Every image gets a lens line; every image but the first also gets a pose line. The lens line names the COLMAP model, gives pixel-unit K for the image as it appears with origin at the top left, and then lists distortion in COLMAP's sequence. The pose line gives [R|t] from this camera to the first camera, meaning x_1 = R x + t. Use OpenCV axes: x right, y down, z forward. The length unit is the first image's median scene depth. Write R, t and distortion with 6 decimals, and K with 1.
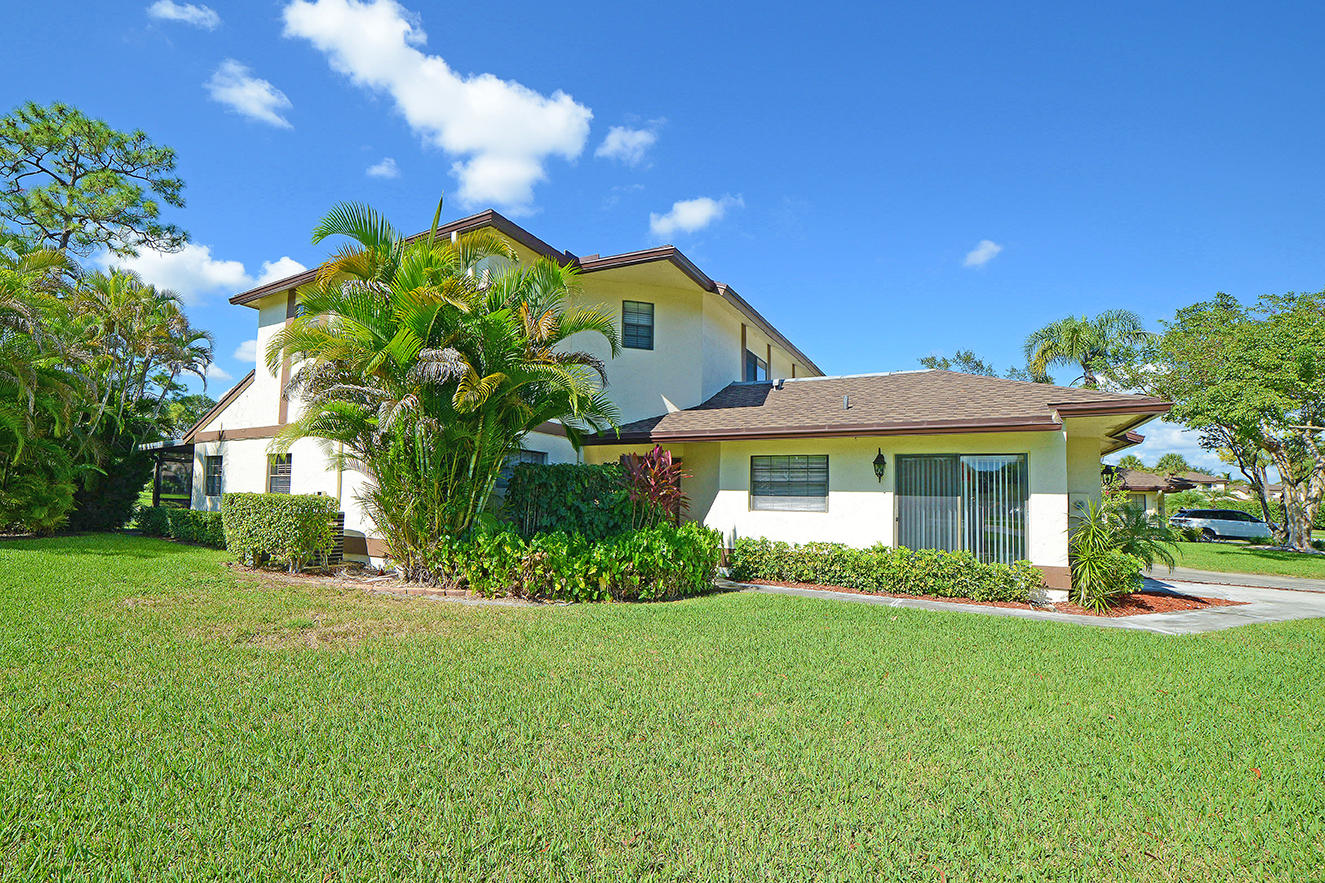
lens RADIAL K [[625.6, 0, 596.7], [0, 625.6, 437.9], [0, 0, 1]] dist [-0.116855, 0.042756]
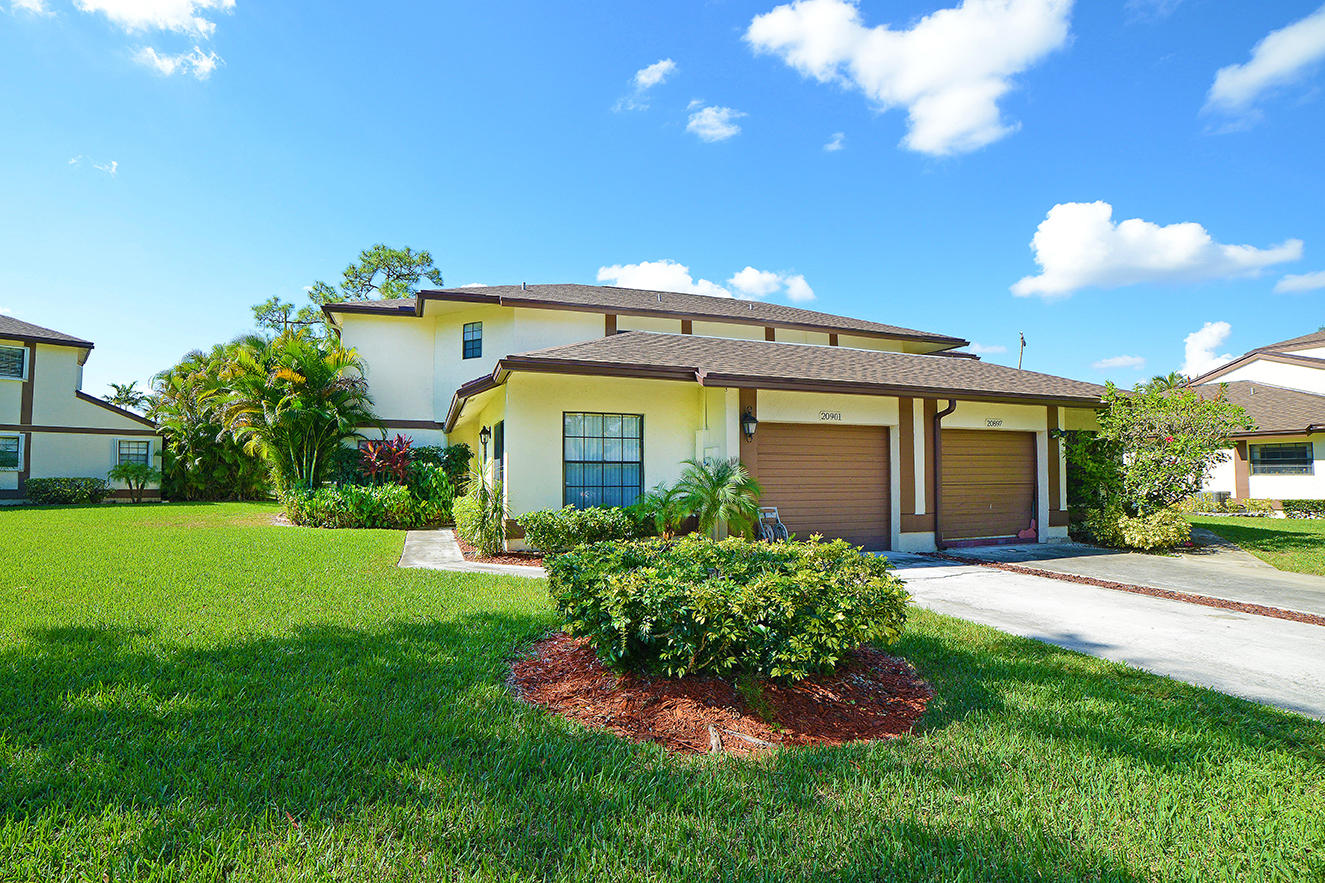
lens RADIAL K [[625.6, 0, 596.7], [0, 625.6, 437.9], [0, 0, 1]] dist [-0.116855, 0.042756]
pose [[0.737919, -0.068093, -0.671445, 1.398913], [0.085133, 0.996342, -0.007481, 0.074345], [0.669498, -0.051642, 0.741017, 0.216819]]
